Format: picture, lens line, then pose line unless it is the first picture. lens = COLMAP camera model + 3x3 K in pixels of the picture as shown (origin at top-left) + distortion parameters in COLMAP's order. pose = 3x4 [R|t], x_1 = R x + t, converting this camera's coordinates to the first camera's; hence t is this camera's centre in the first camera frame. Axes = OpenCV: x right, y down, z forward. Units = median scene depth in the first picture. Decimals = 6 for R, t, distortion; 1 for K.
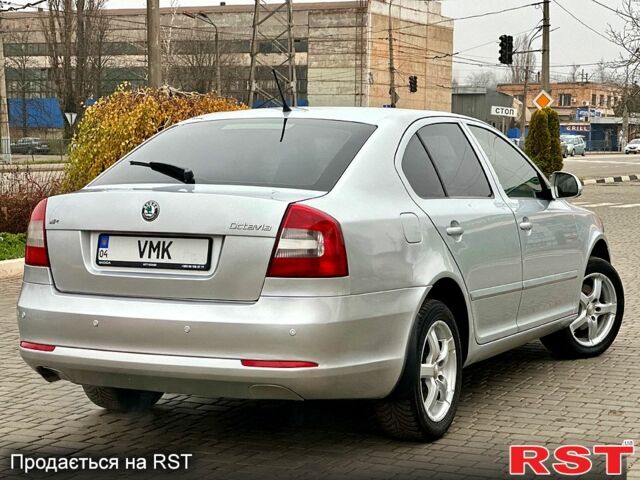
lens RADIAL K [[1427.9, 0, 320.0], [0, 1427.9, 240.0], [0, 0, 1]] dist [-0.033045, 3.951782]
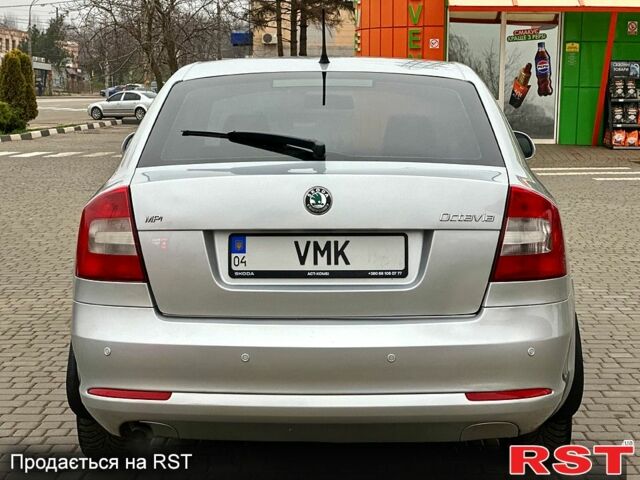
lens RADIAL K [[1427.9, 0, 320.0], [0, 1427.9, 240.0], [0, 0, 1]] dist [-0.033045, 3.951782]
pose [[0.909052, -0.048834, 0.413811, -0.421126], [0.032982, 0.998426, 0.045372, -0.033295], [-0.415375, -0.027597, 0.909232, 0.328769]]
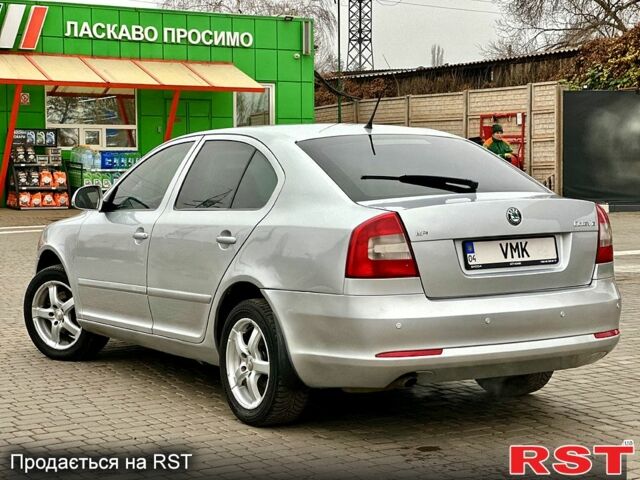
lens RADIAL K [[1427.9, 0, 320.0], [0, 1427.9, 240.0], [0, 0, 1]] dist [-0.033045, 3.951782]
pose [[0.549468, -0.064508, 0.833021, -1.144602], [0.073307, 0.996892, 0.028843, -0.045403], [-0.832293, 0.045218, 0.552489, 0.499639]]
